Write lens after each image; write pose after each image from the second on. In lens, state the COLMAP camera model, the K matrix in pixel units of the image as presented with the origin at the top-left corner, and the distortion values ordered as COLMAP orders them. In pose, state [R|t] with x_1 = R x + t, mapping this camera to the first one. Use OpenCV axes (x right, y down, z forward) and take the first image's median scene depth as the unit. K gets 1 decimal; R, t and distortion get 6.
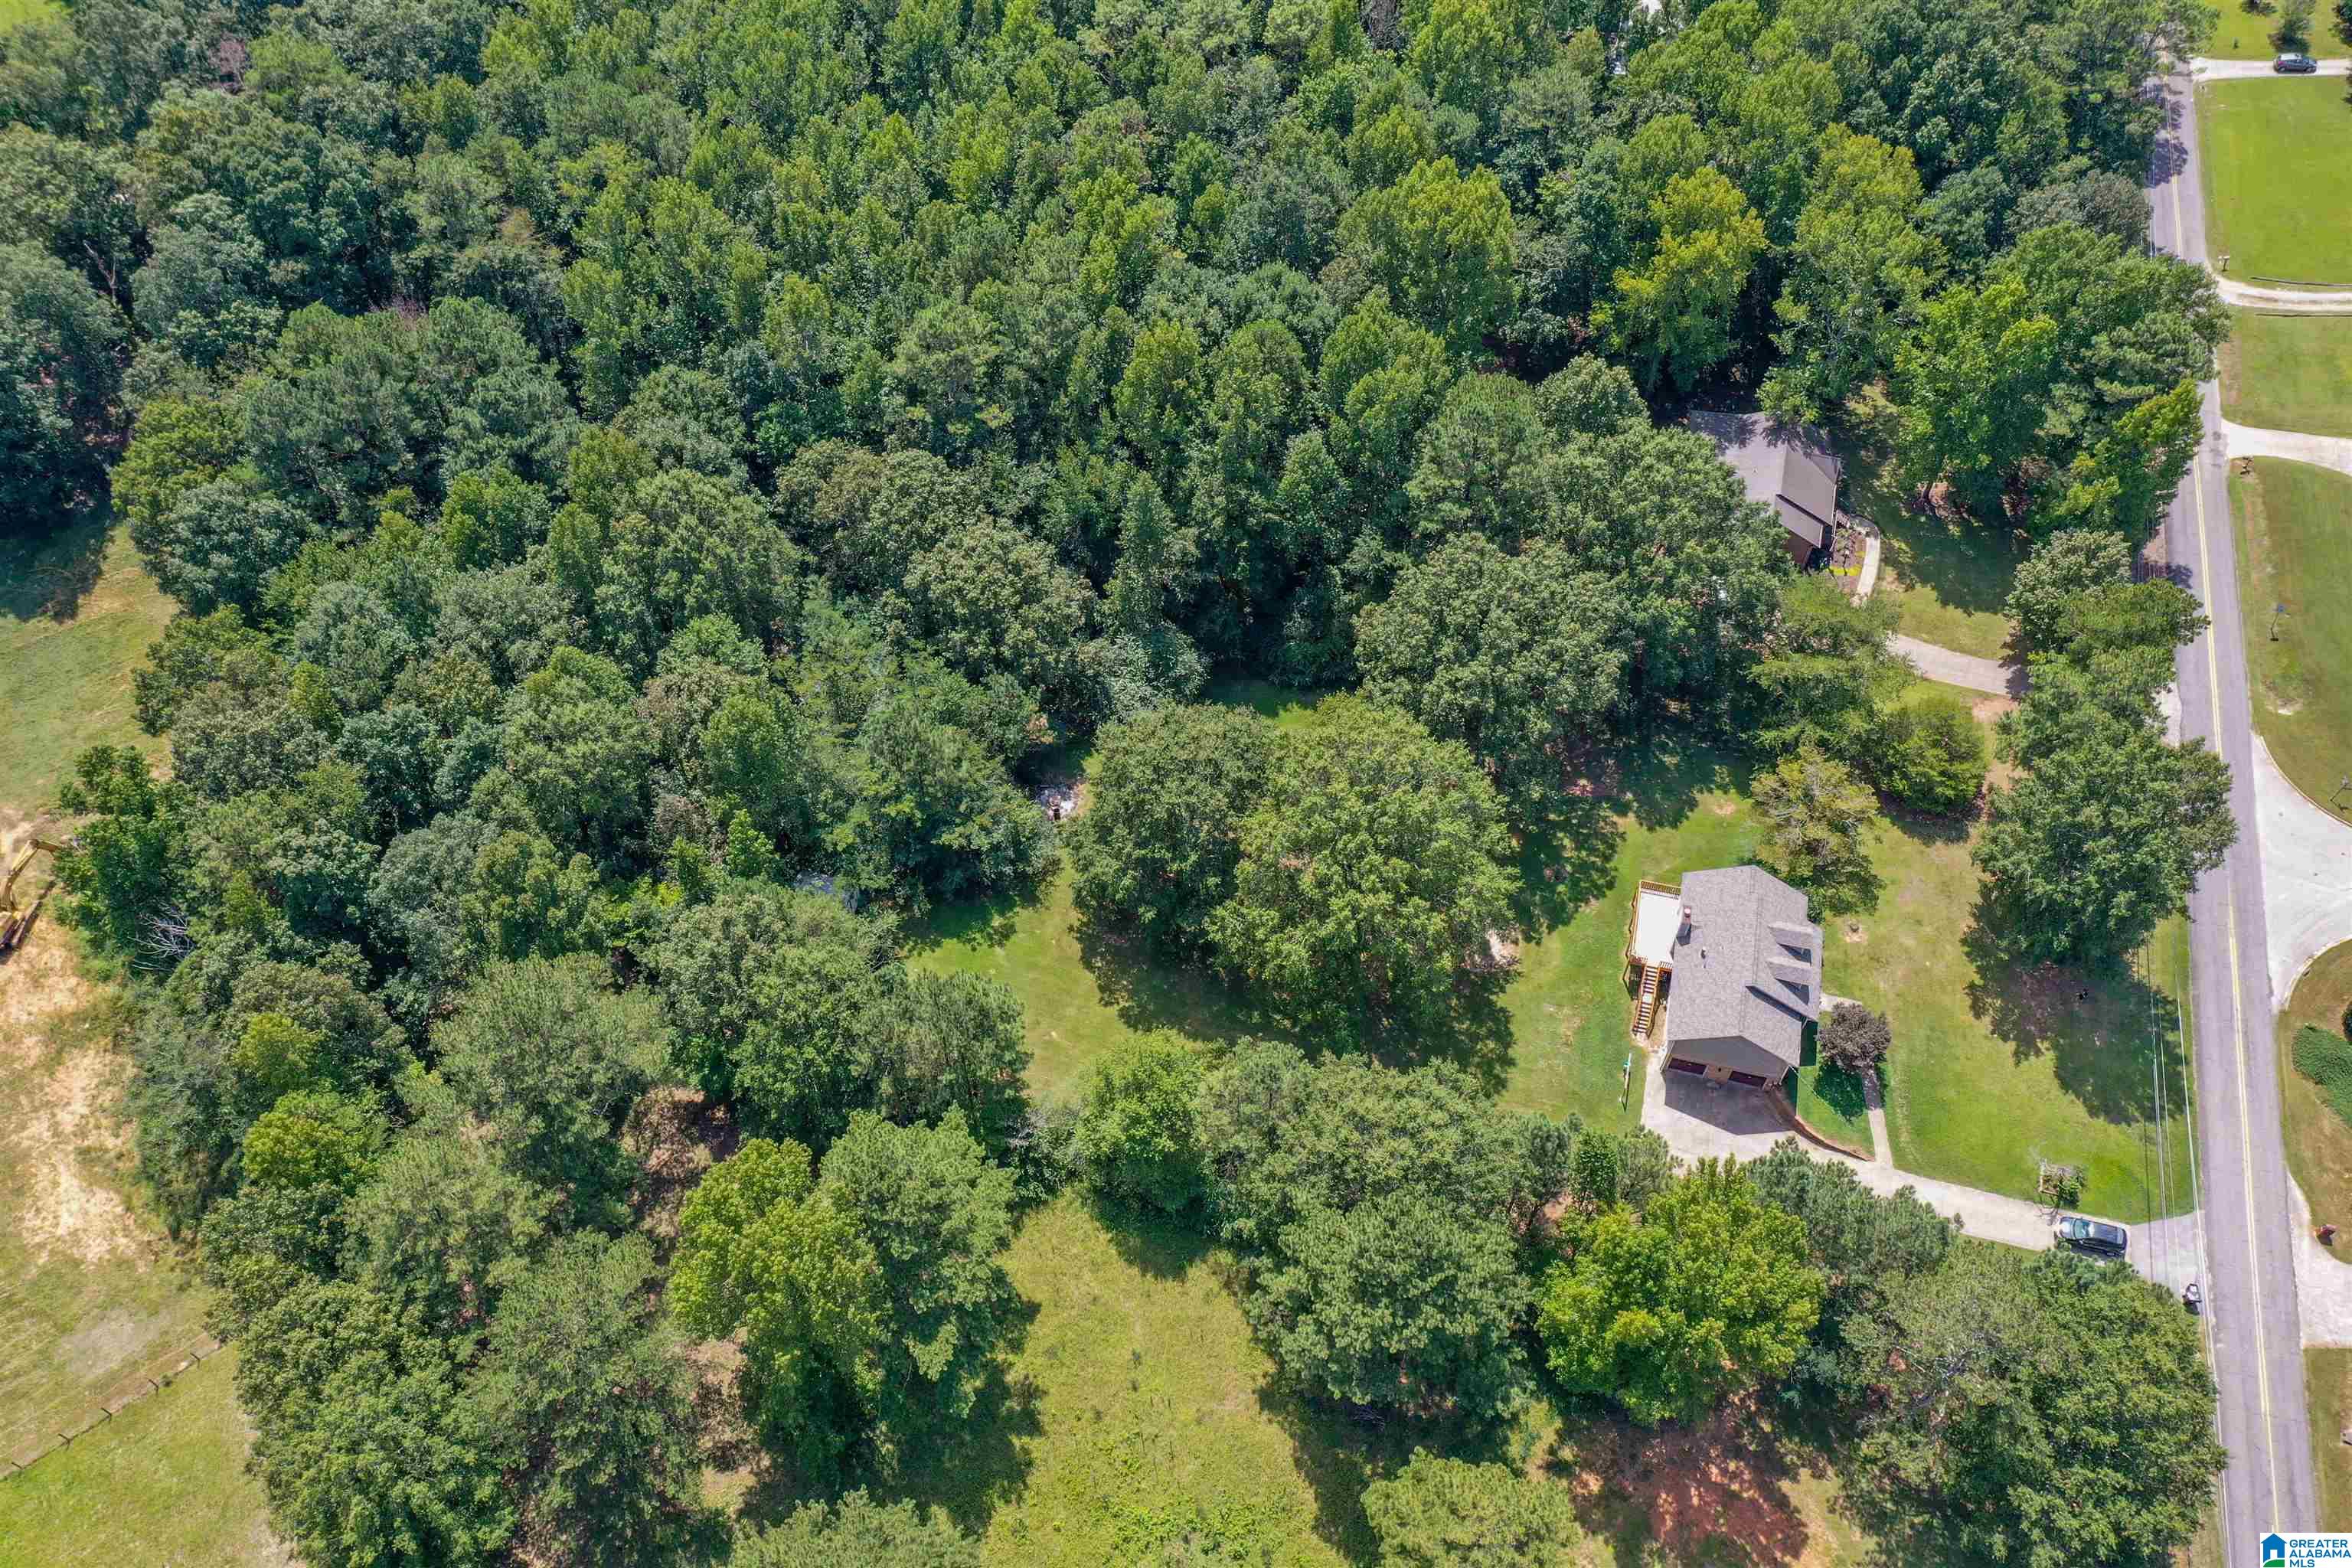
lens RADIAL K [[1854.4, 0, 1180.3], [0, 1854.4, 781.2], [0, 0, 1]] dist [0.016882, -0.008162]
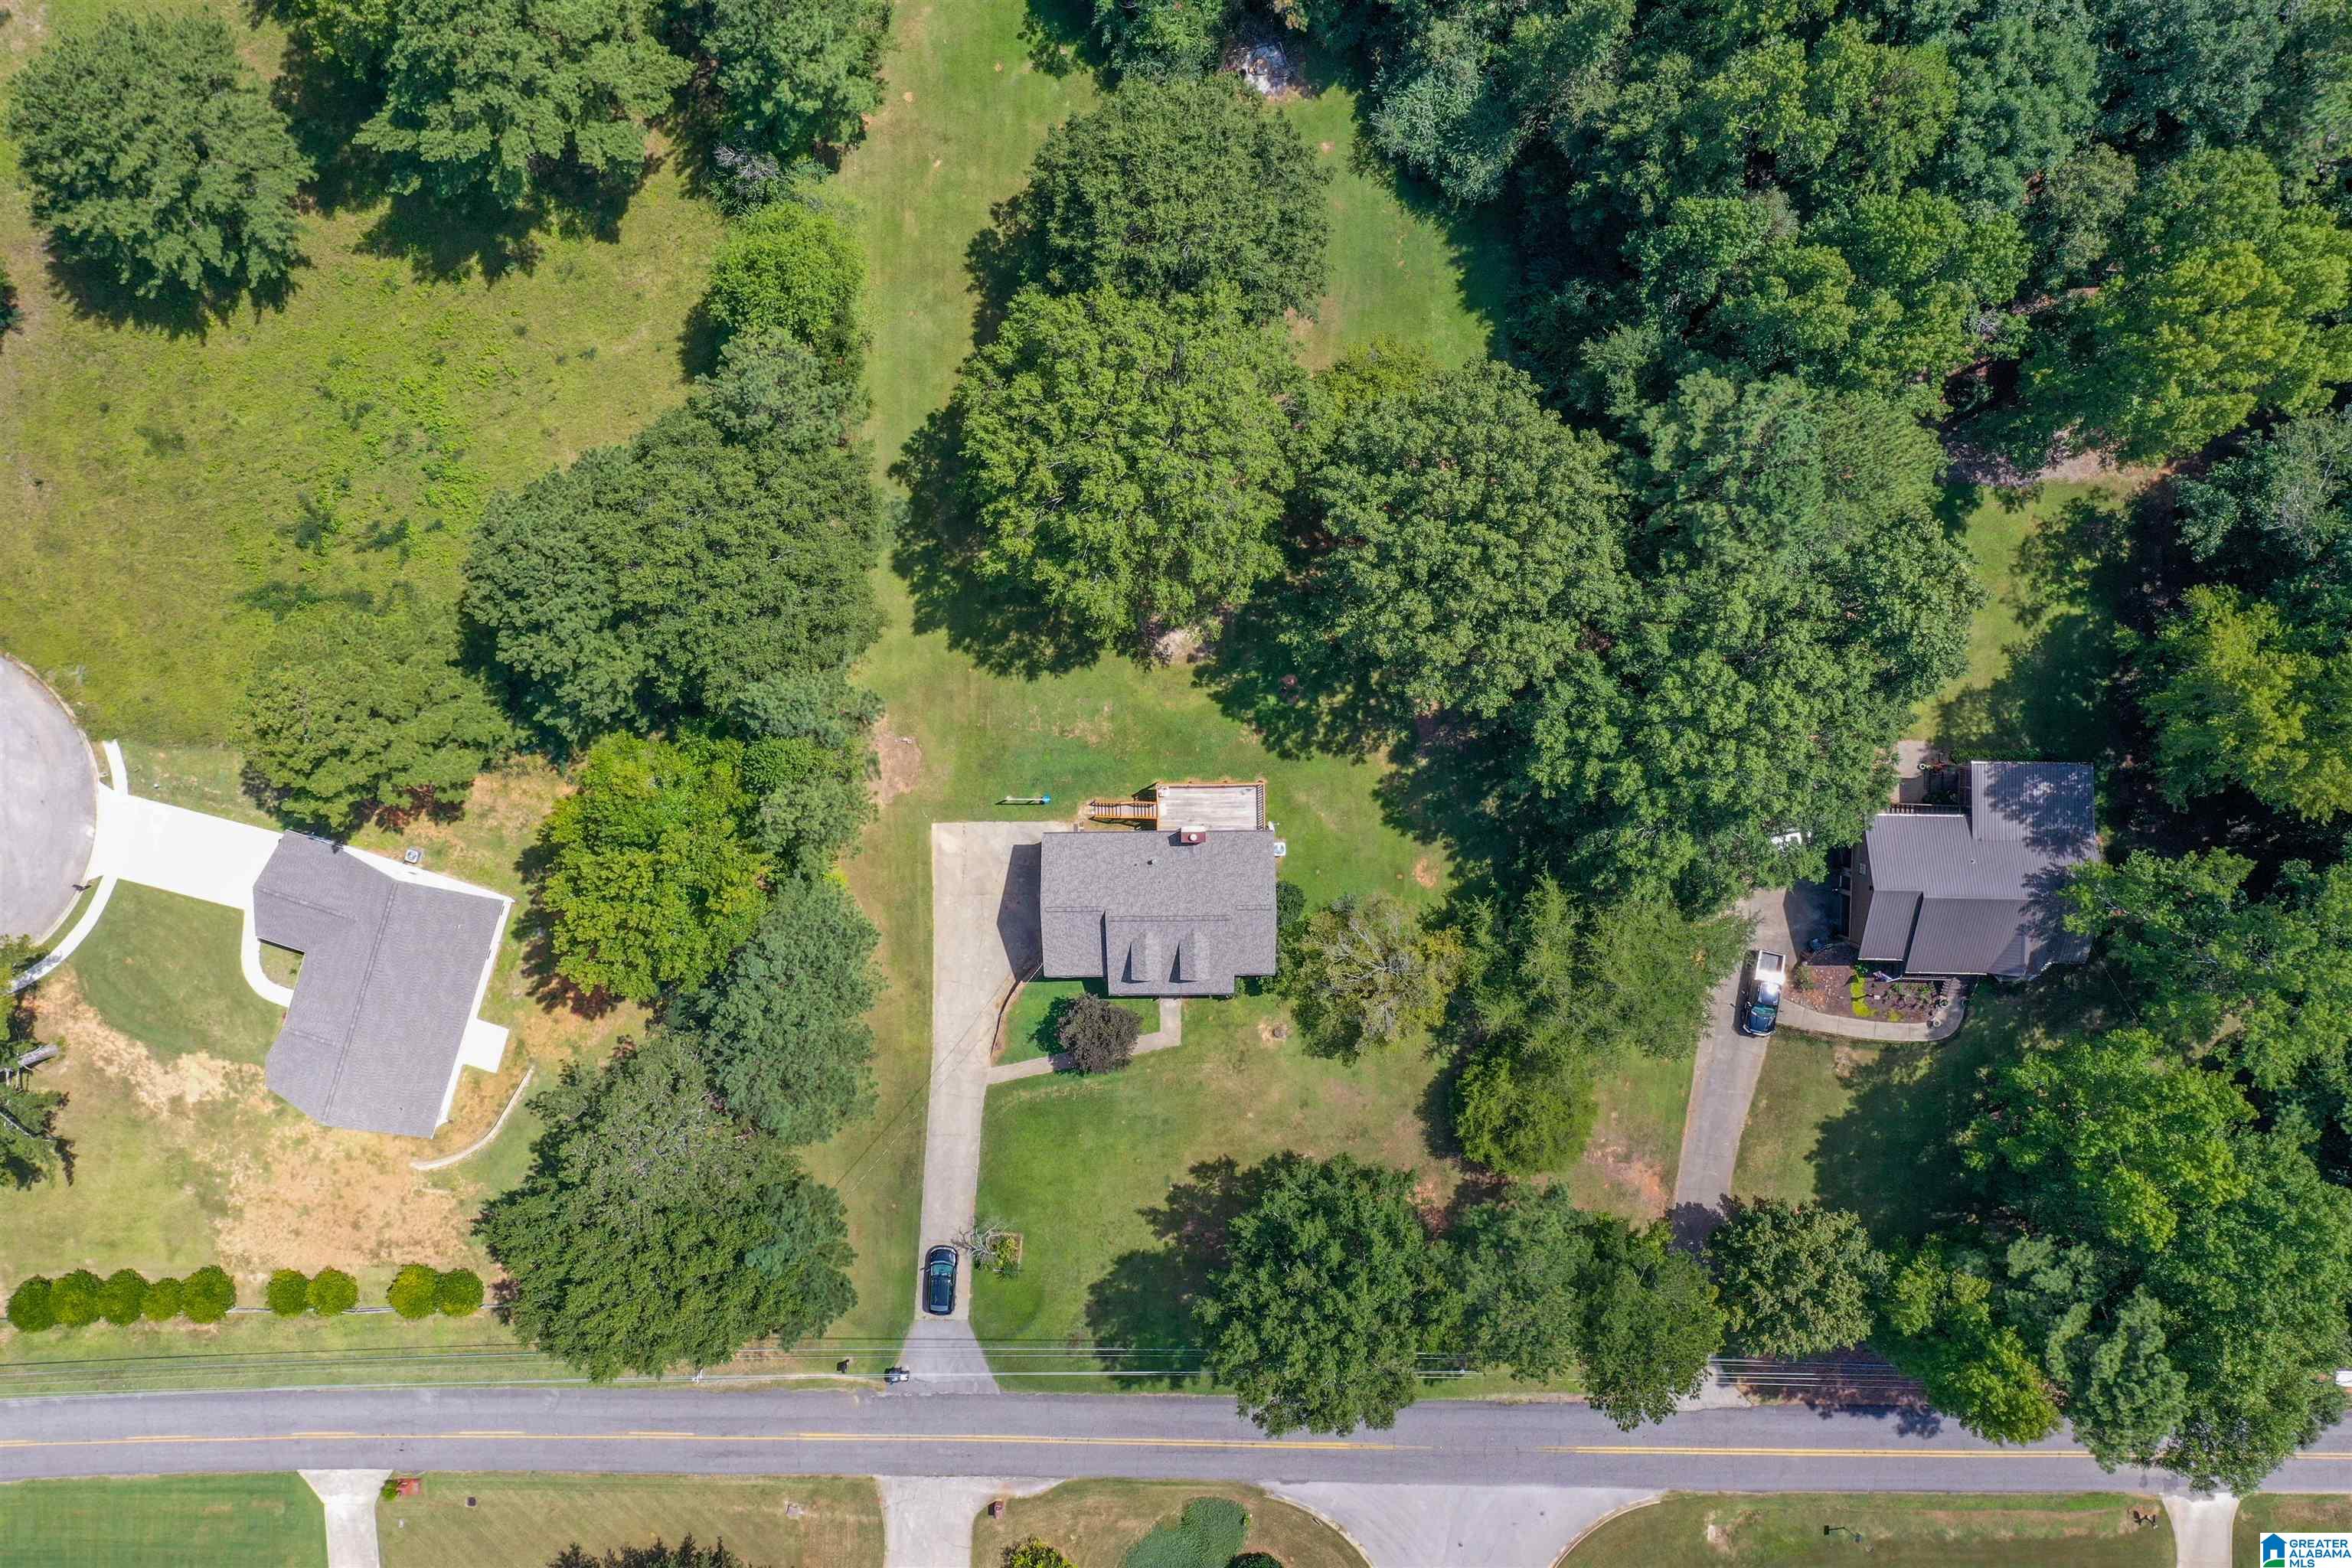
lens RADIAL K [[1854.4, 0, 1170.1], [0, 1854.4, 786.4], [0, 0, 1]] dist [0.016882, -0.008162]
pose [[0.251241, 0.967027, 0.041684, 0.197798], [-0.772856, 0.174494, 0.610120, -0.413015], [0.582728, -0.185503, 0.791212, 0.303385]]
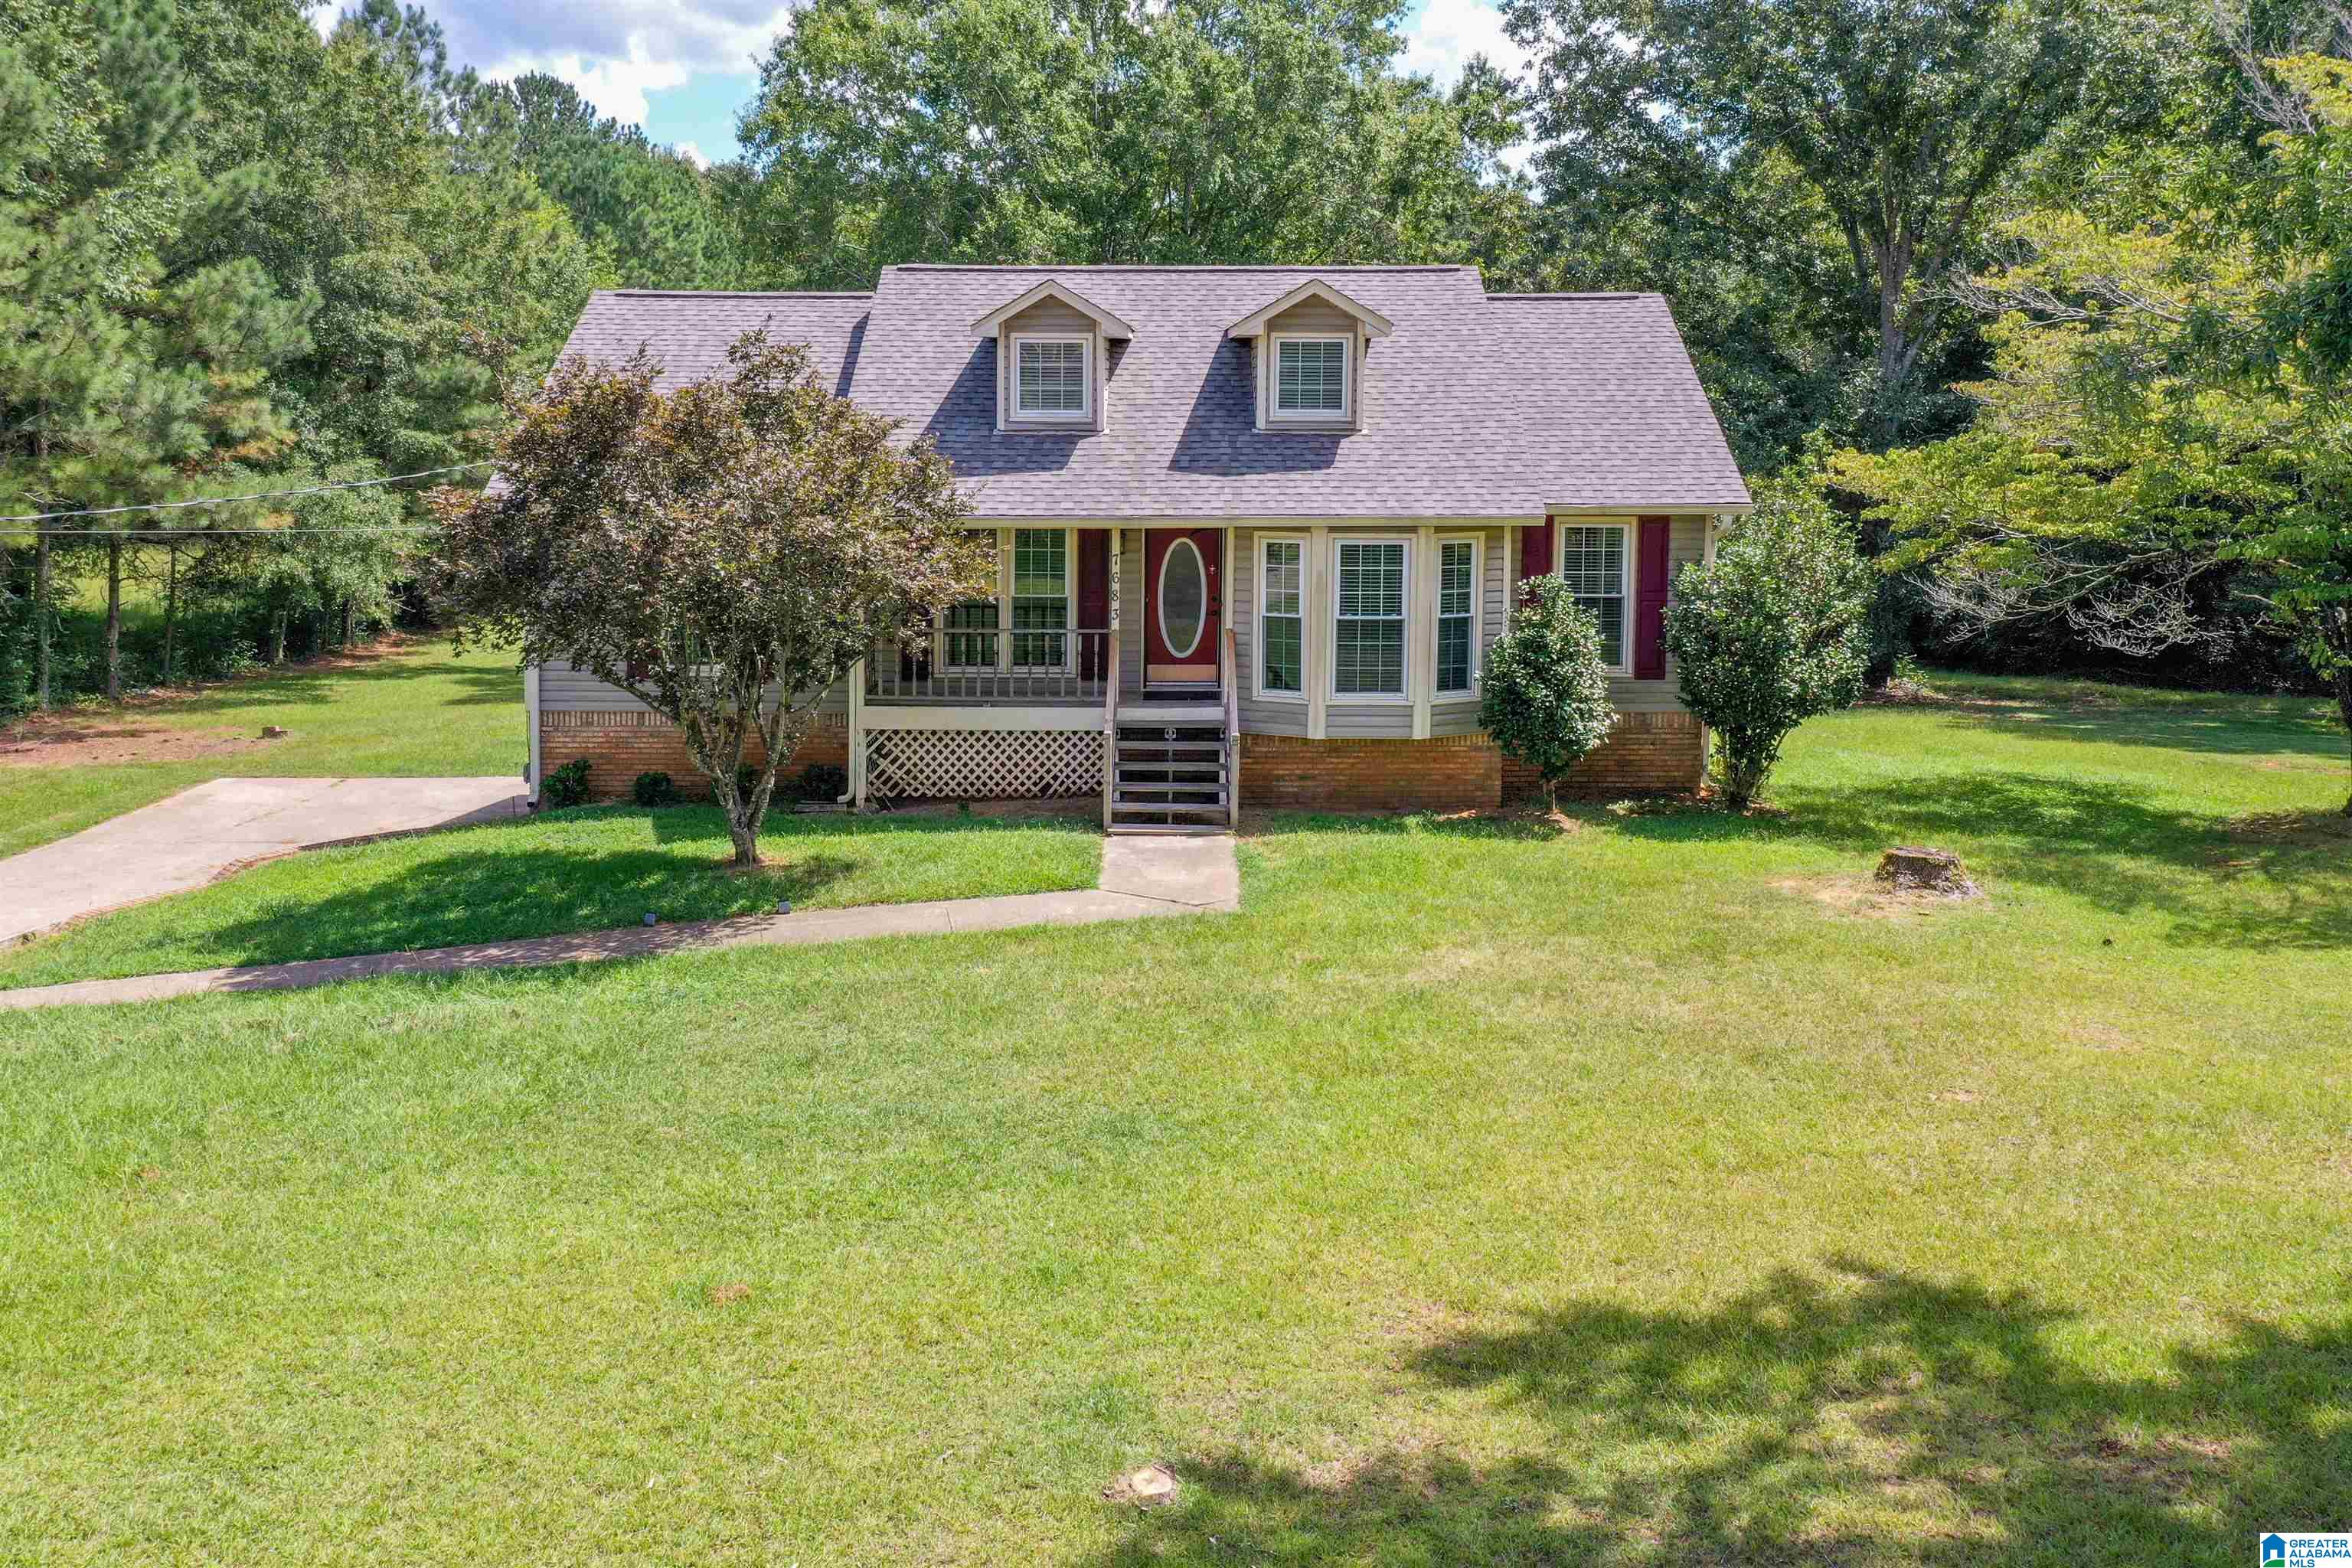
lens RADIAL K [[1895.1, 0, 1168.4], [0, 1895.1, 784.9], [0, 0, 1]] dist [0.005037, 0.000161]
pose [[0.251281, 0.207404, -0.945432, 0.452024], [-0.787091, 0.612276, -0.074878, 0.119337], [0.563335, 0.762956, 0.317099, 0.899035]]
